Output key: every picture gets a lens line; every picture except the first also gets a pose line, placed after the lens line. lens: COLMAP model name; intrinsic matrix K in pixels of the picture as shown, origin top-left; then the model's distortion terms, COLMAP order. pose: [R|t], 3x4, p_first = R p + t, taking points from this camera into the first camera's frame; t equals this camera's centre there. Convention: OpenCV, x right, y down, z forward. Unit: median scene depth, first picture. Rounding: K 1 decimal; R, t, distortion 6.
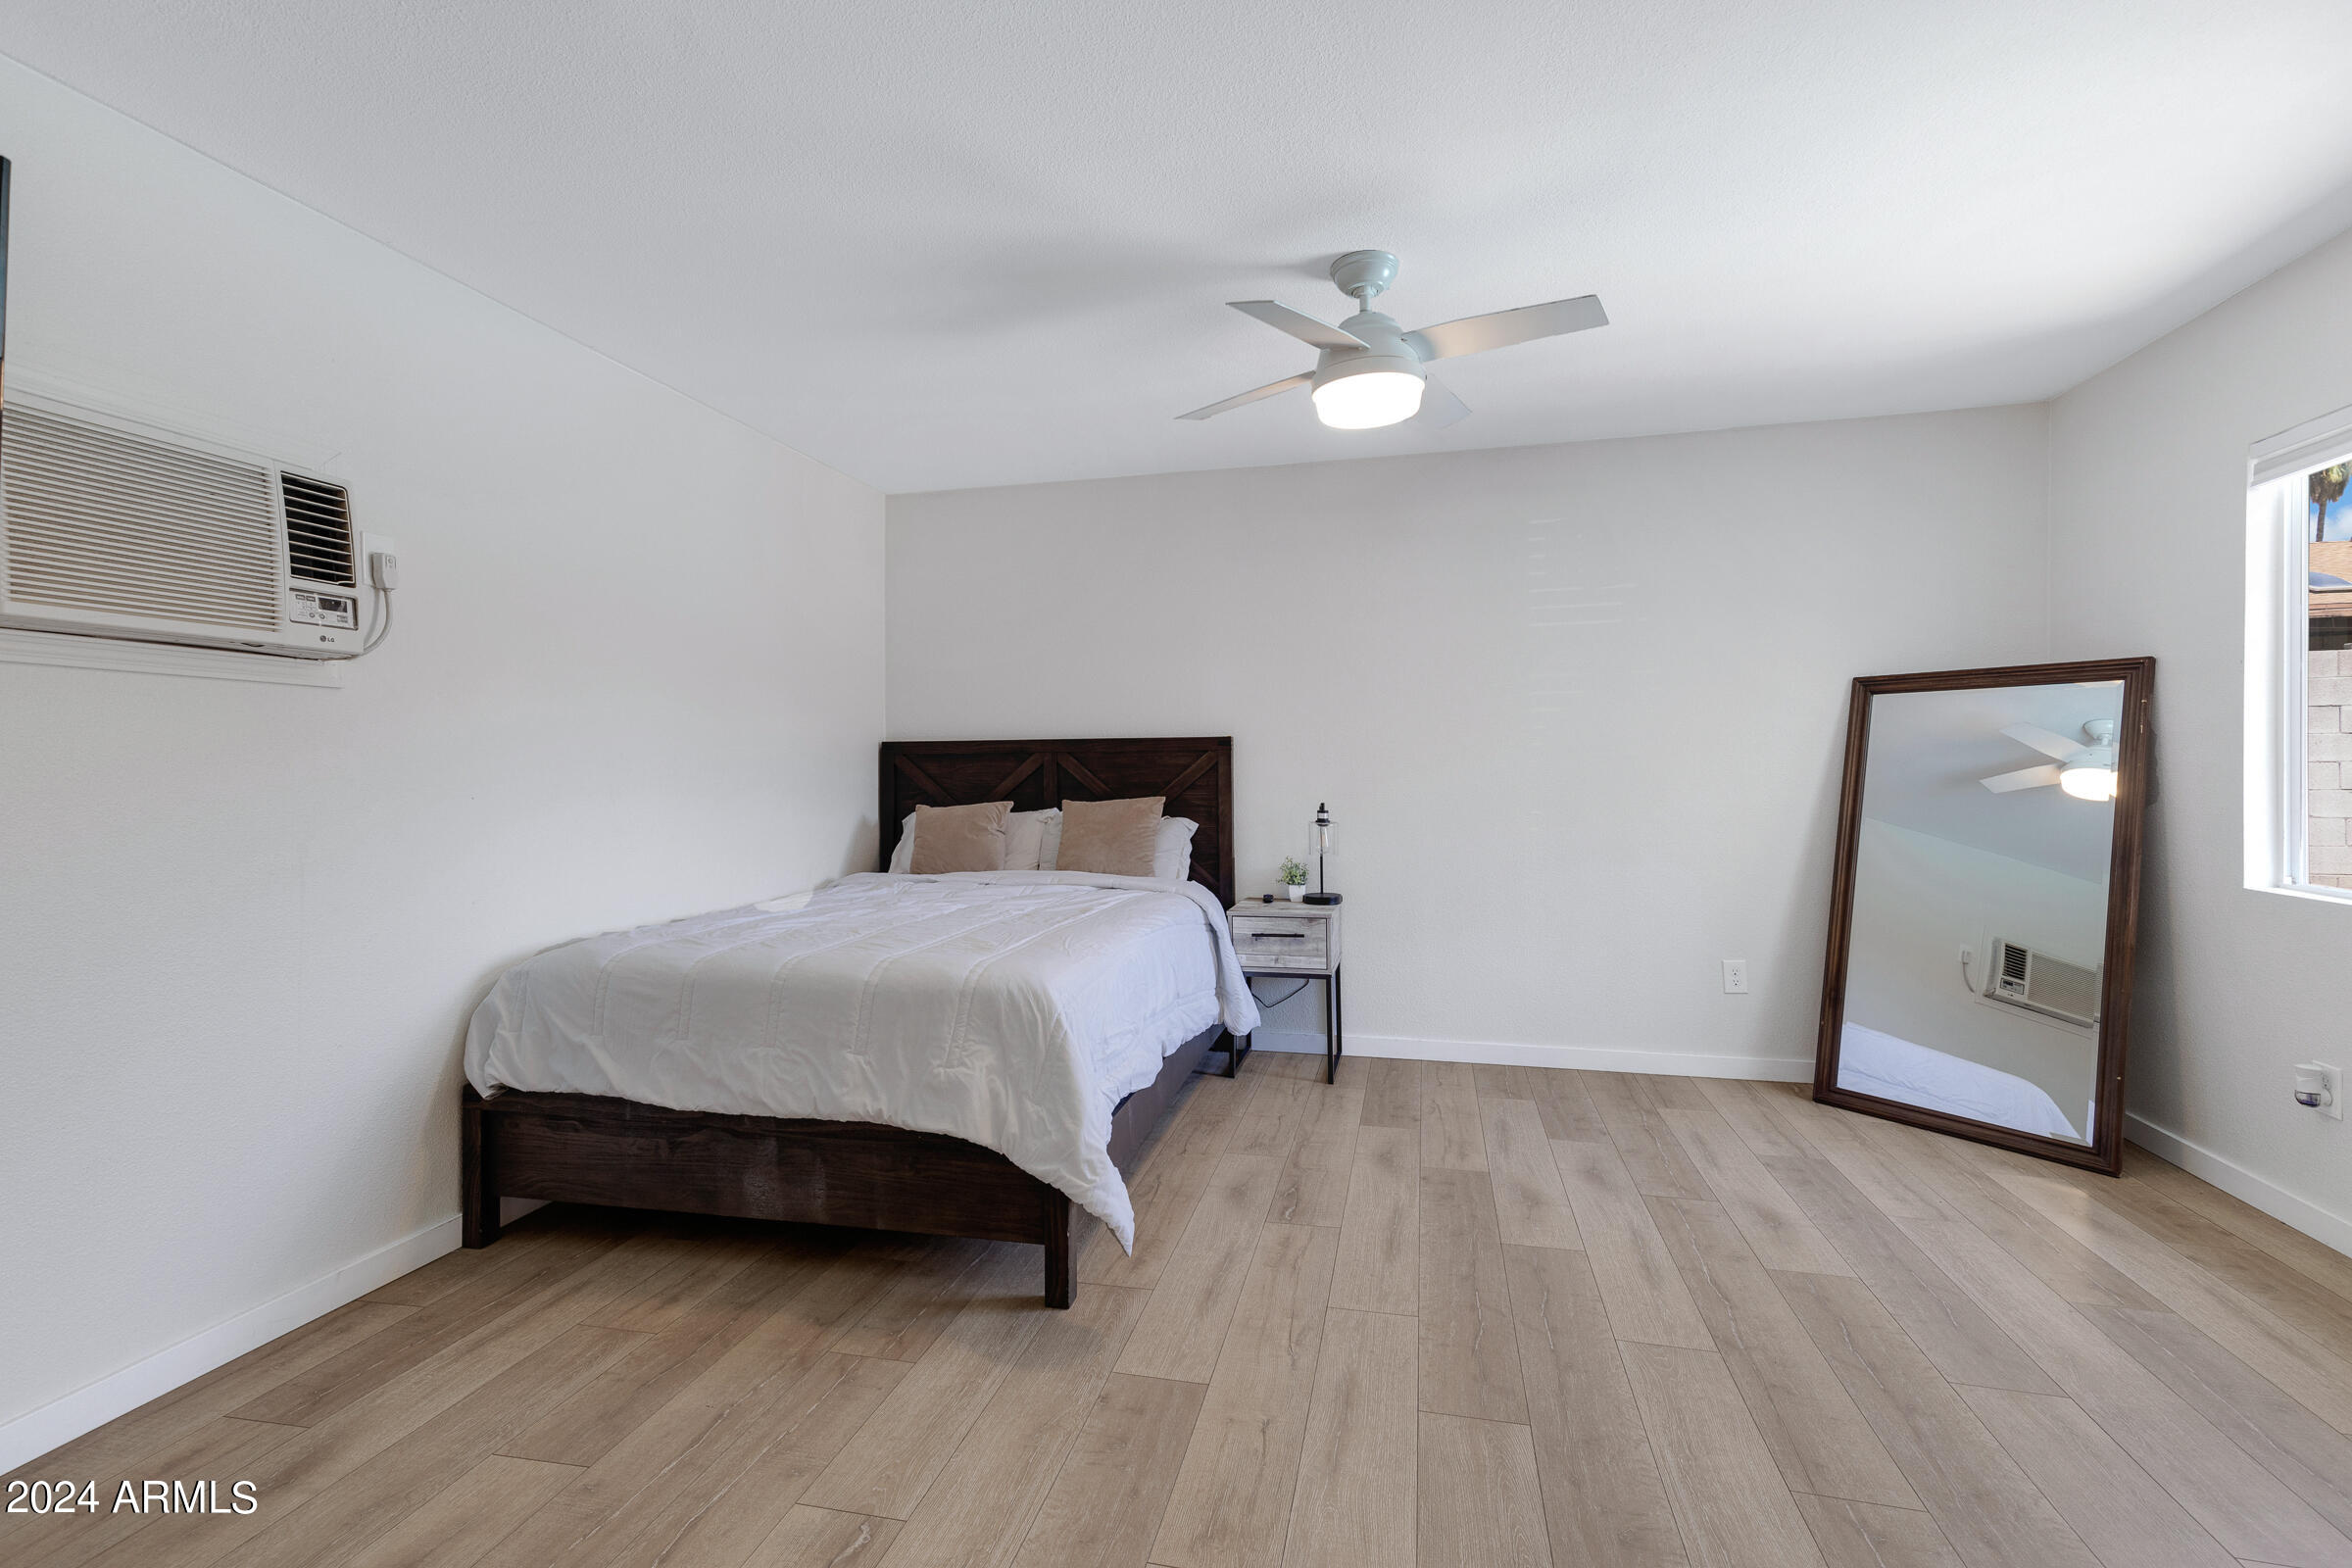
lens RADIAL K [[976.7, 0, 1191.3], [0, 976.7, 786.5], [0, 0, 1]] dist [0.021741, 0.000114]
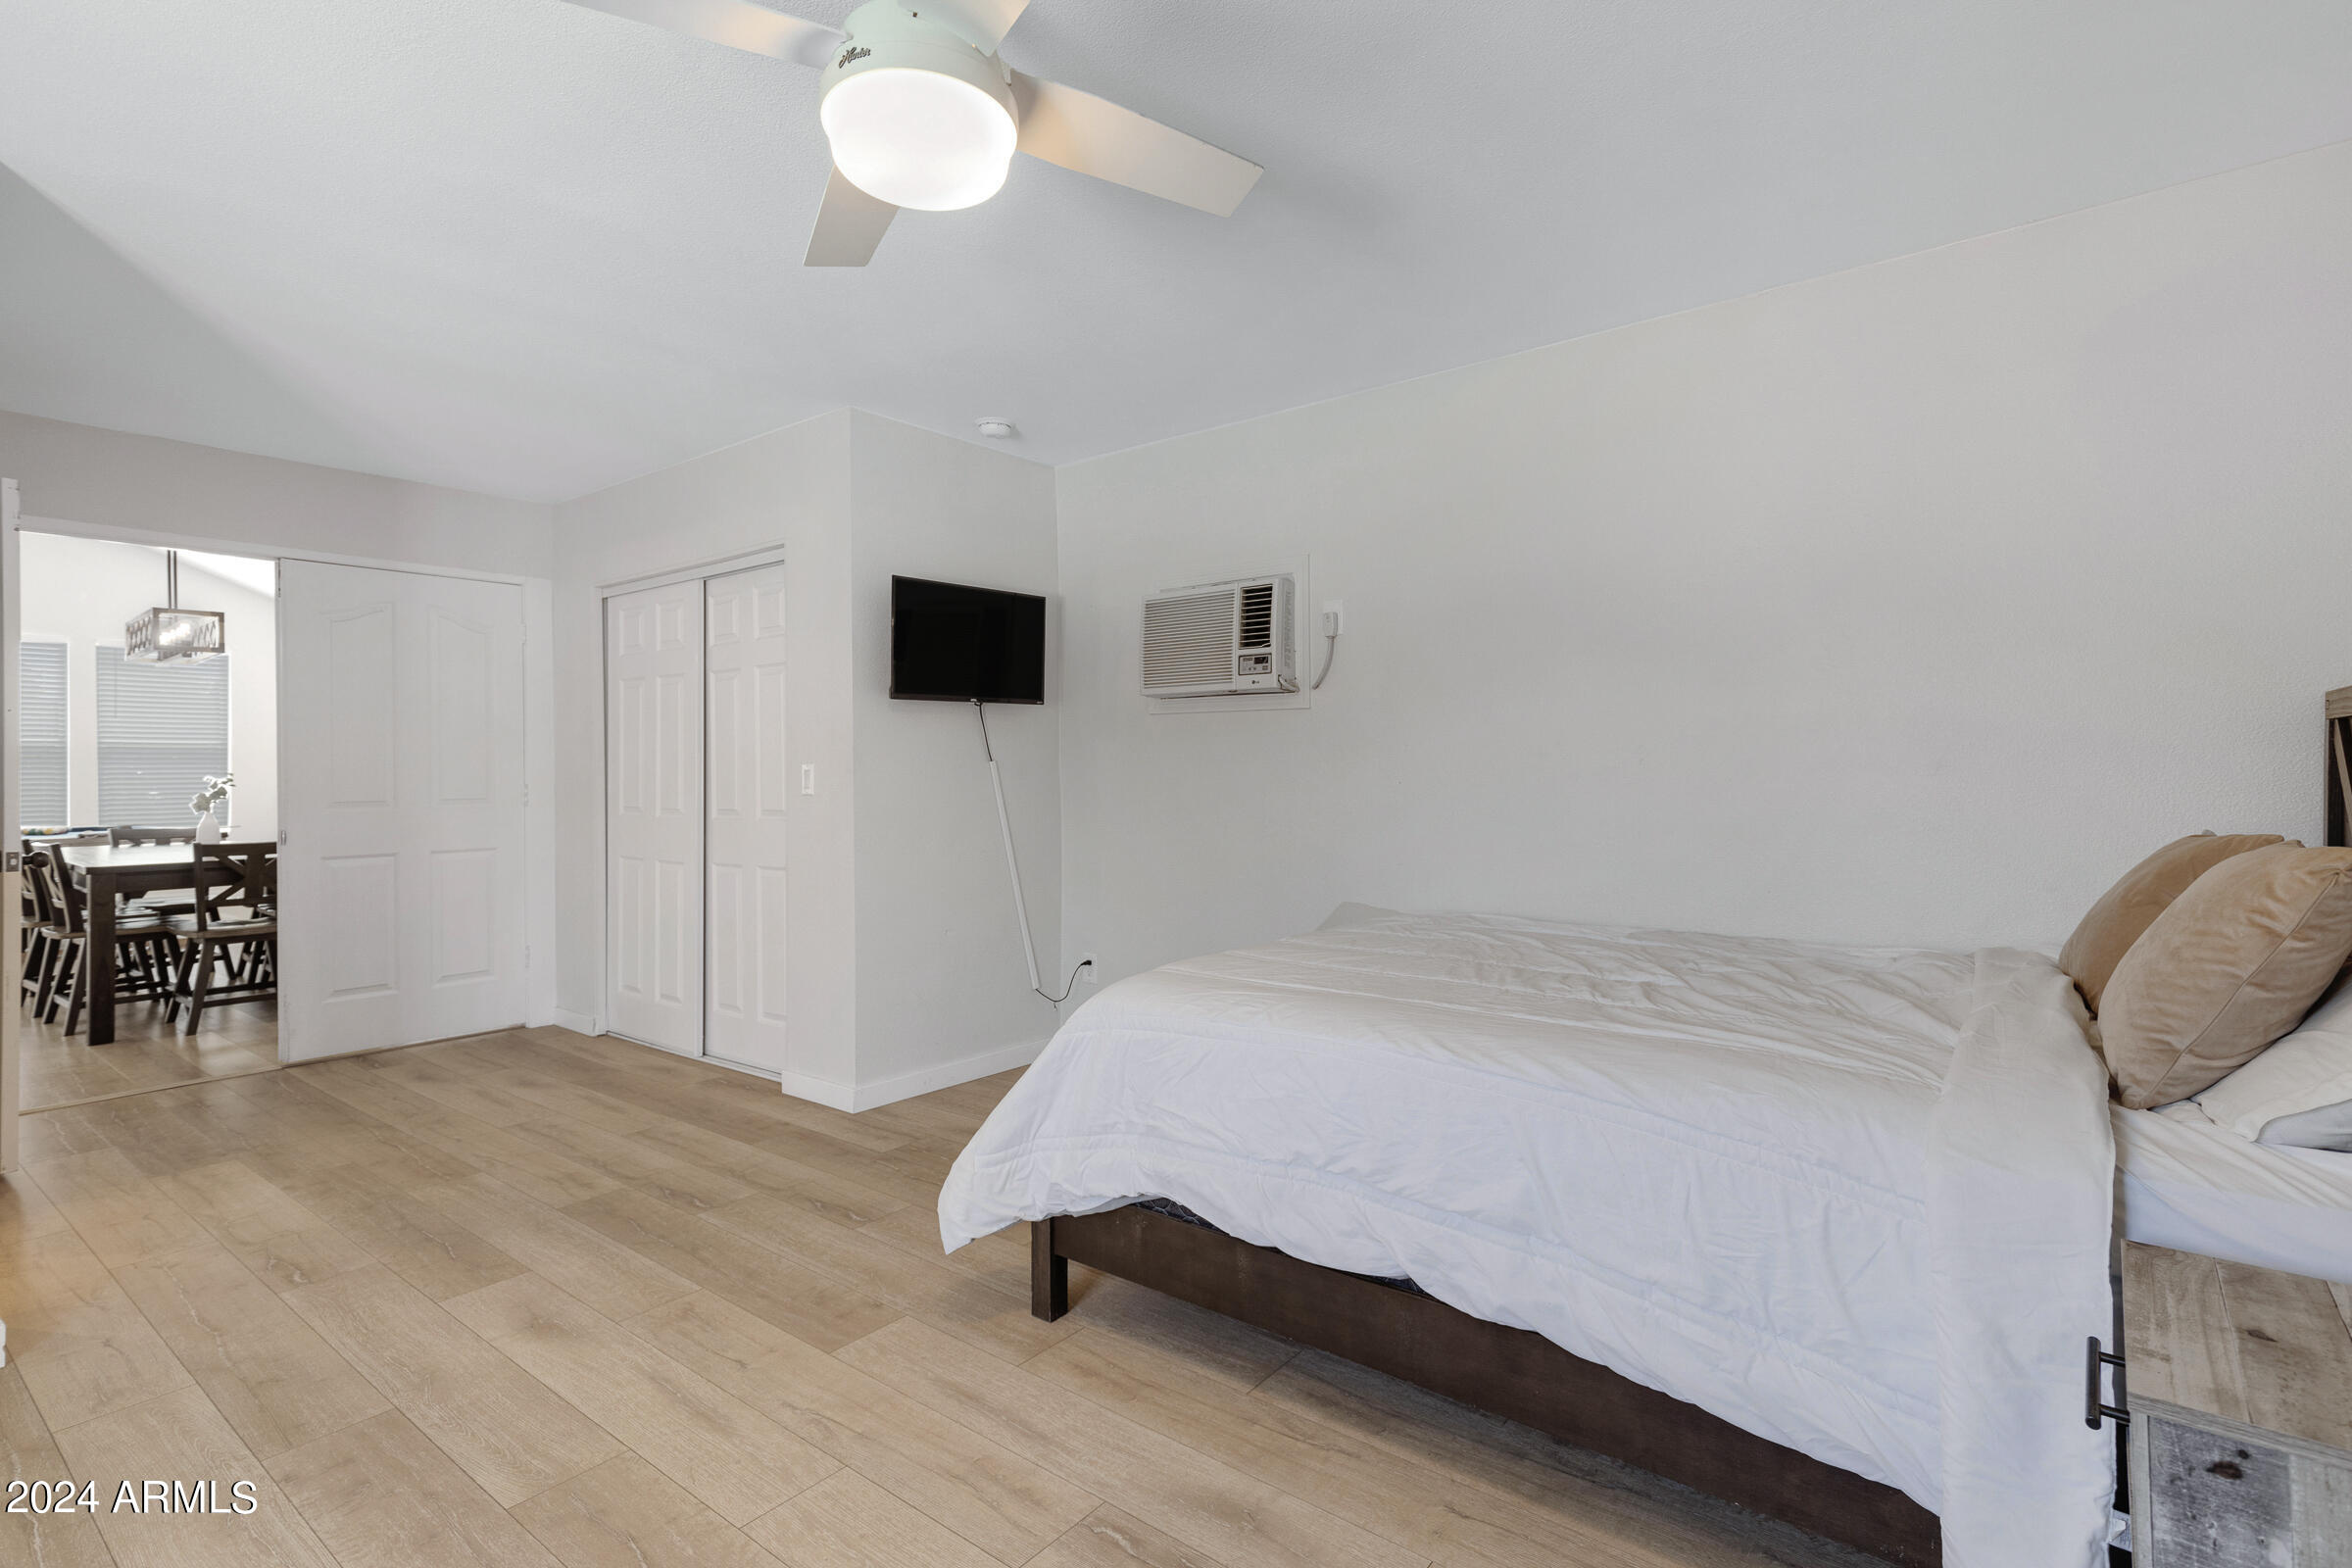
lens RADIAL K [[1191.9, 0, 1298.3], [0, 1191.9, 782.0], [0, 0, 1]] dist [0.002948, 0.000939]
pose [[-0.368262, 0.020618, -0.929493, 0.797665], [-0.016122, 0.999462, 0.028557, -0.034924], [0.929582, 0.025502, -0.367732, 1.527722]]
